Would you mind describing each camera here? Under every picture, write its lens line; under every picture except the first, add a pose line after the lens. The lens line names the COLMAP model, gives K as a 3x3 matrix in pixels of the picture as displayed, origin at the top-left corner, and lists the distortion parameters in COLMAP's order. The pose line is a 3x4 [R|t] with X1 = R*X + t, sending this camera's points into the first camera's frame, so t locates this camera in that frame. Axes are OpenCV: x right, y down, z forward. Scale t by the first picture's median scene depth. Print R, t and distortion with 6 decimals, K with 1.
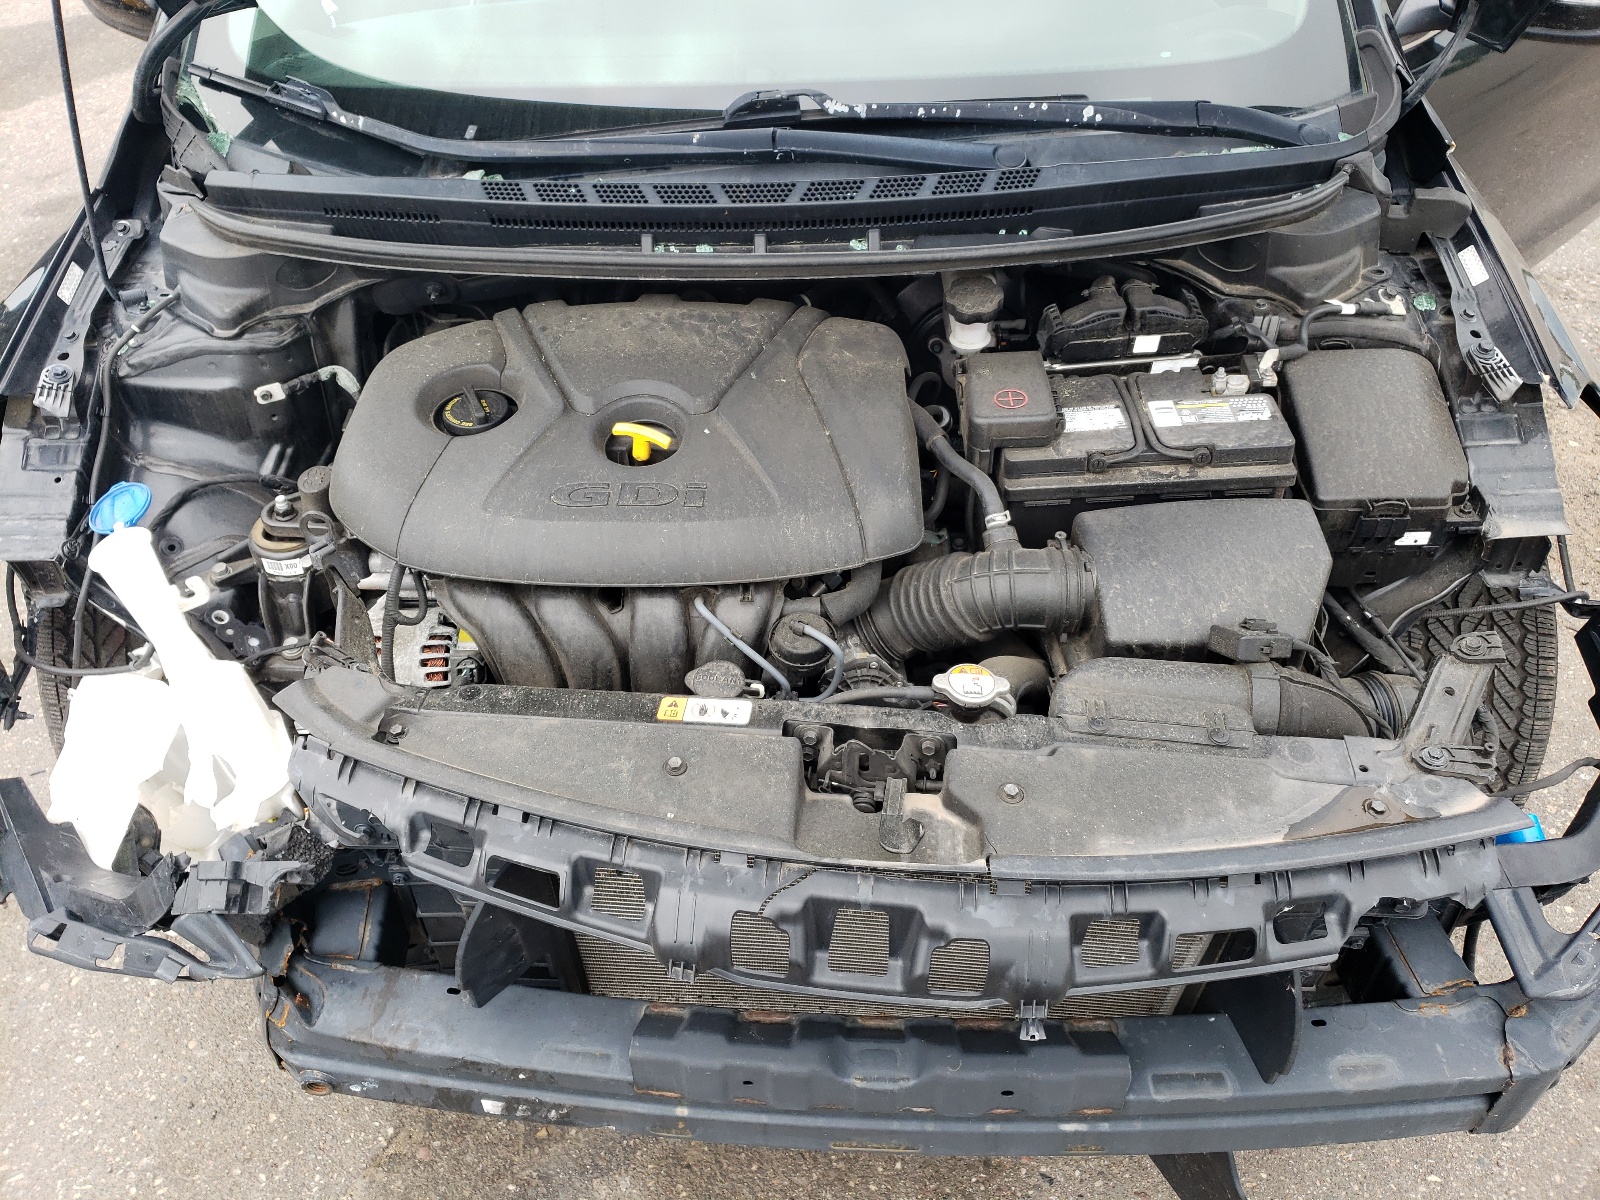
lens RADIAL K [[1201.2, 0, 800.0], [0, 1201.2, 600.0], [0, 0, 1]] dist [0.009925, 0.008124]
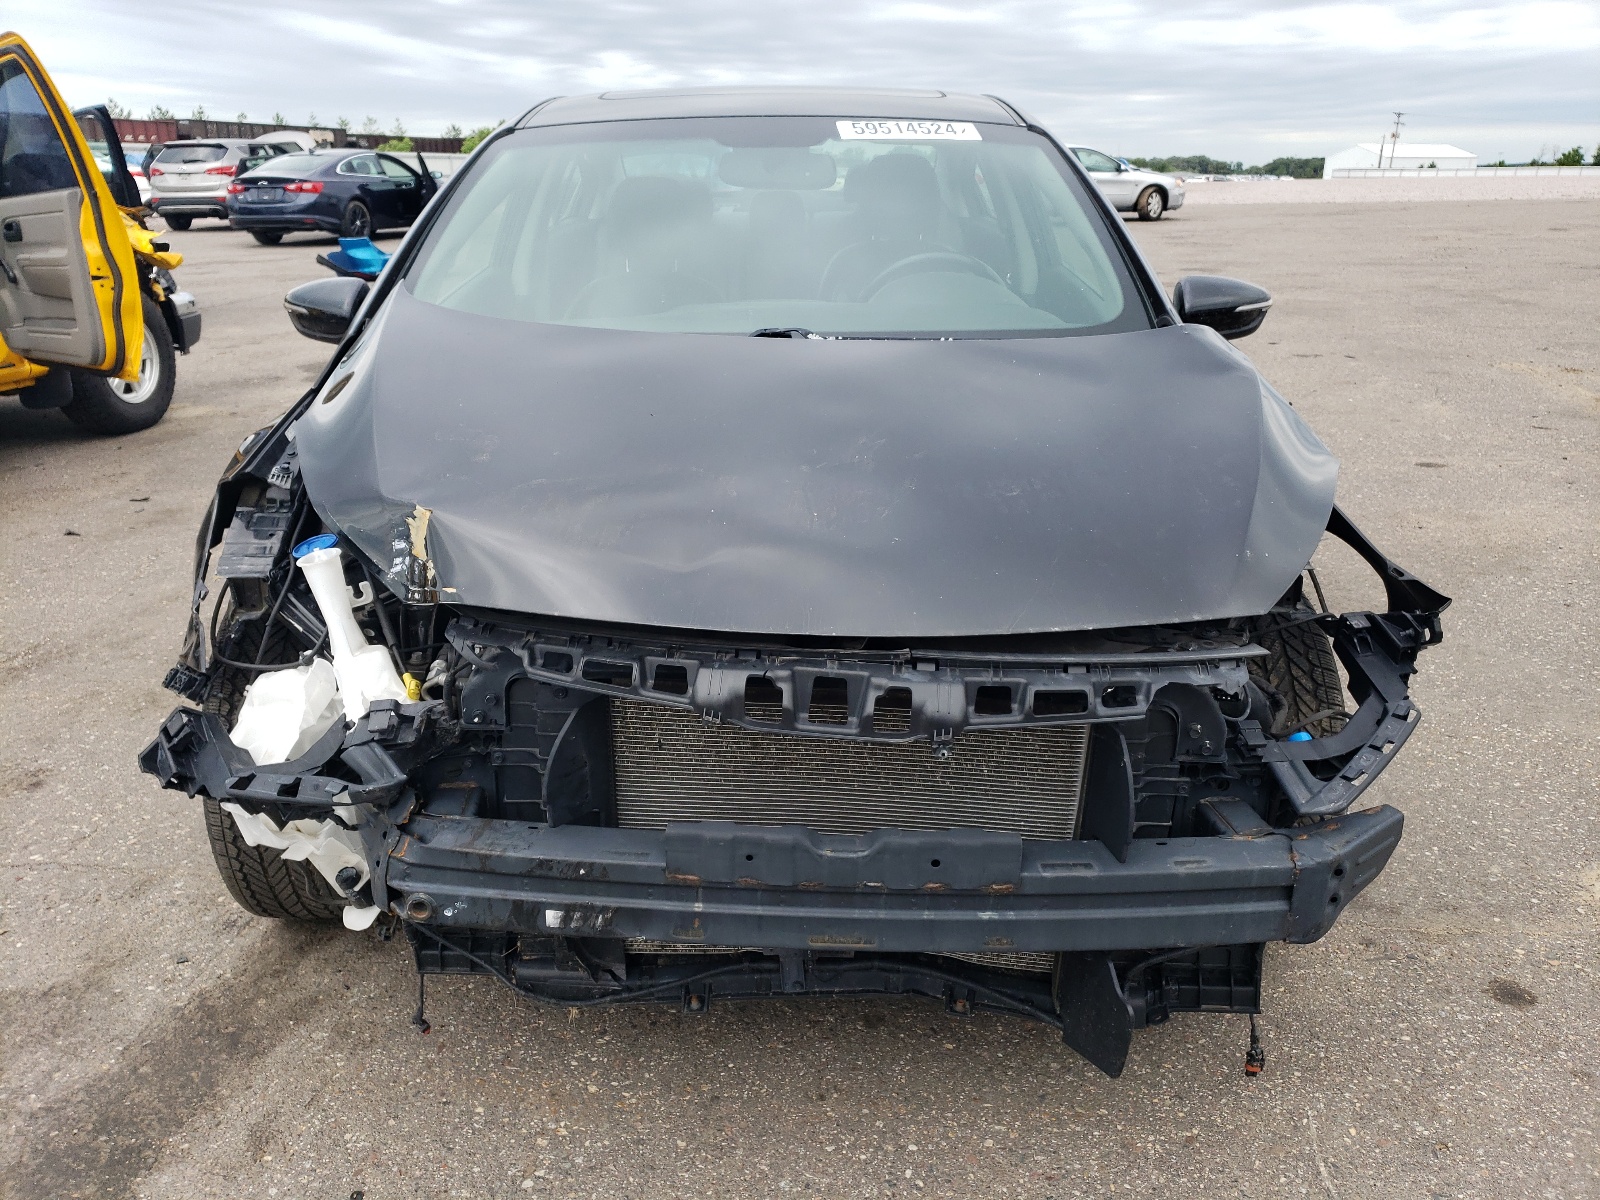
lens RADIAL K [[1216.4, 0, 800.0], [0, 1216.4, 600.0], [0, 0, 1]] dist [-0.003402, -0.002189]
pose [[0.999705, 0.019057, 0.015034, -0.011271], [-0.012023, 0.926816, -0.375324, 0.625721], [-0.021086, 0.375033, 0.926772, -0.394643]]
